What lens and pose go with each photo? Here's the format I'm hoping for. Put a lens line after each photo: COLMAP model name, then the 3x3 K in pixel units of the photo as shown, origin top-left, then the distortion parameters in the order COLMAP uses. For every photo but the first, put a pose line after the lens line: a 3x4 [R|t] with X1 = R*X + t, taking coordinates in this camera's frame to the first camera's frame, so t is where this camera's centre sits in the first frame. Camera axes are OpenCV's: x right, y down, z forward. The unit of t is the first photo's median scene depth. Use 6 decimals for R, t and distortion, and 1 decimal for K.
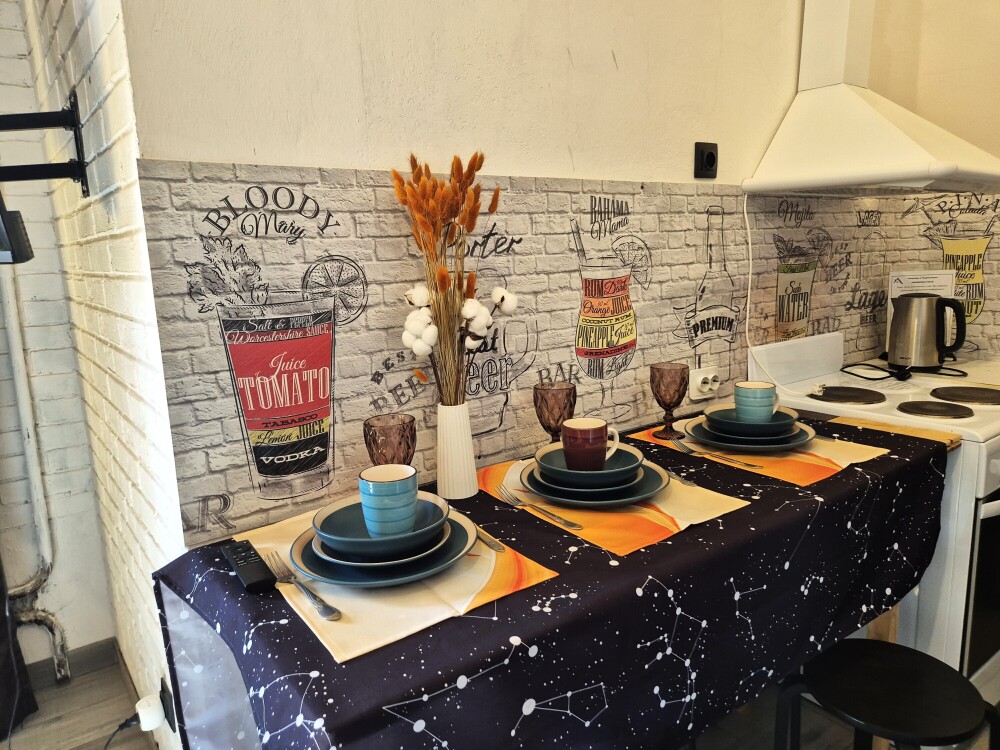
lens RADIAL K [[671.9, 0, 499.6], [0, 671.9, 369.2], [0, 0, 1]] dist [0.065120, -0.066092]
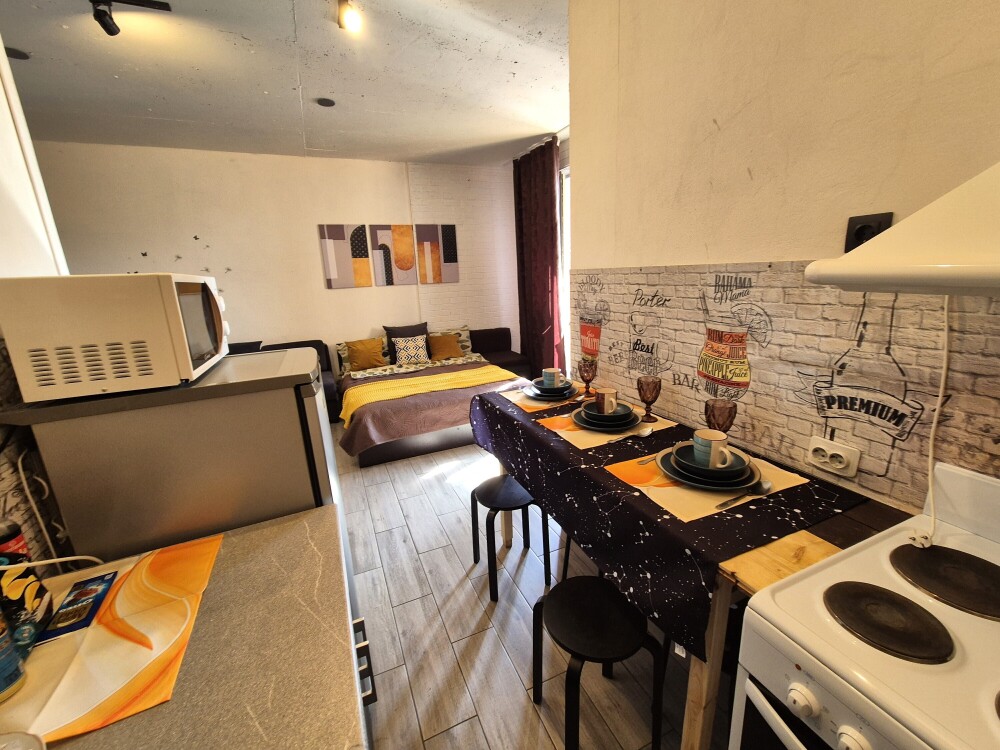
lens RADIAL K [[409.4, 0, 497.3], [0, 409.4, 371.5], [0, 0, 1]] dist [0.002150, 0.000660]
pose [[-0.228332, 0.279695, -0.932542, 1.390050], [-0.112981, 0.943762, 0.310724, -0.339842], [0.967006, 0.176308, -0.183891, 0.888225]]
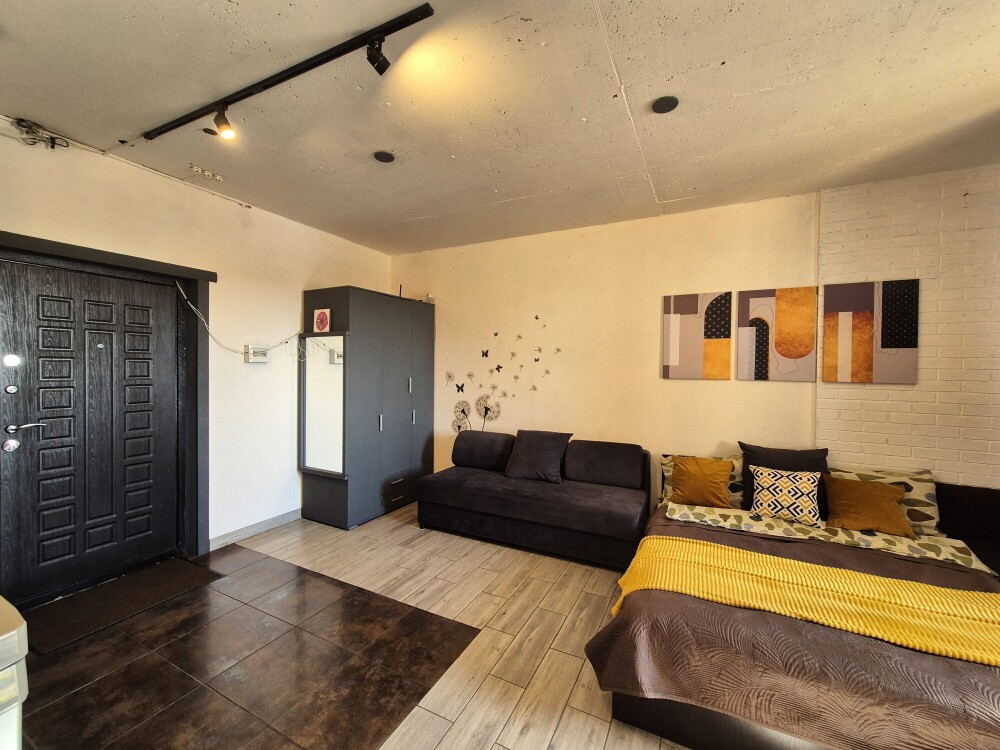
lens RADIAL K [[409.4, 0, 497.3], [0, 409.4, 371.5], [0, 0, 1]] dist [0.002150, 0.000660]
pose [[-0.897564, 0.037703, -0.439270, 0.248751], [-0.048342, 0.981913, 0.183056, -0.212743], [0.438227, 0.185539, -0.879507, 0.498211]]
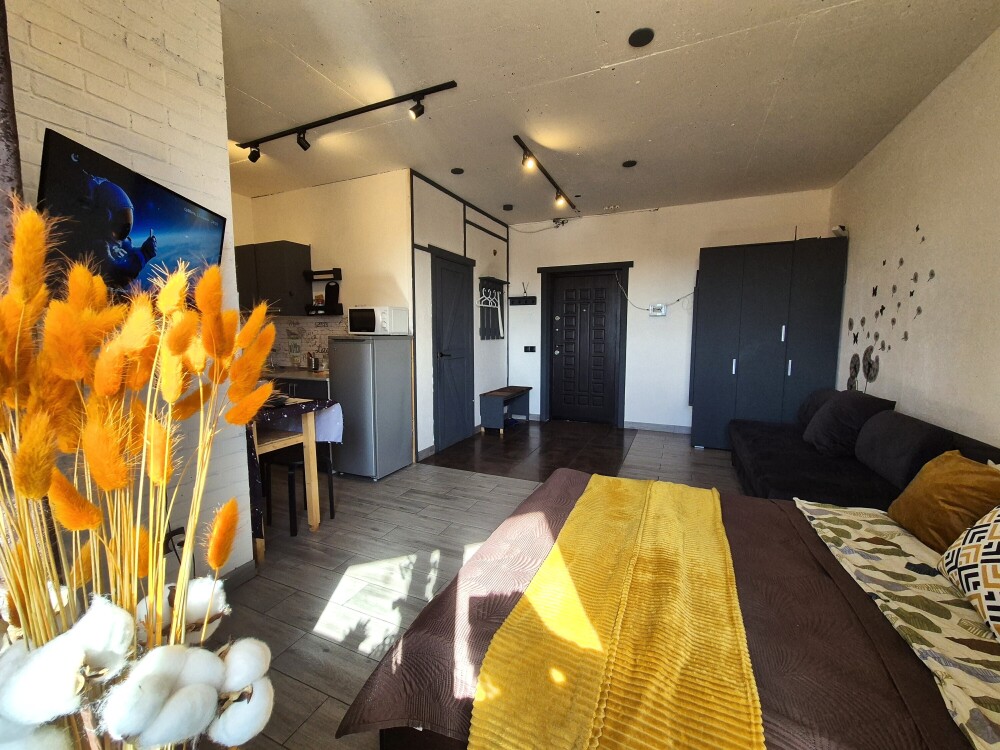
lens RADIAL K [[409.4, 0, 497.3], [0, 409.4, 371.5], [0, 0, 1]] dist [0.002150, 0.000660]
pose [[-0.486185, -0.041997, 0.872846, -2.285299], [0.170661, 0.975048, 0.141975, -0.002446], [-0.857029, 0.217987, -0.466887, 0.734119]]
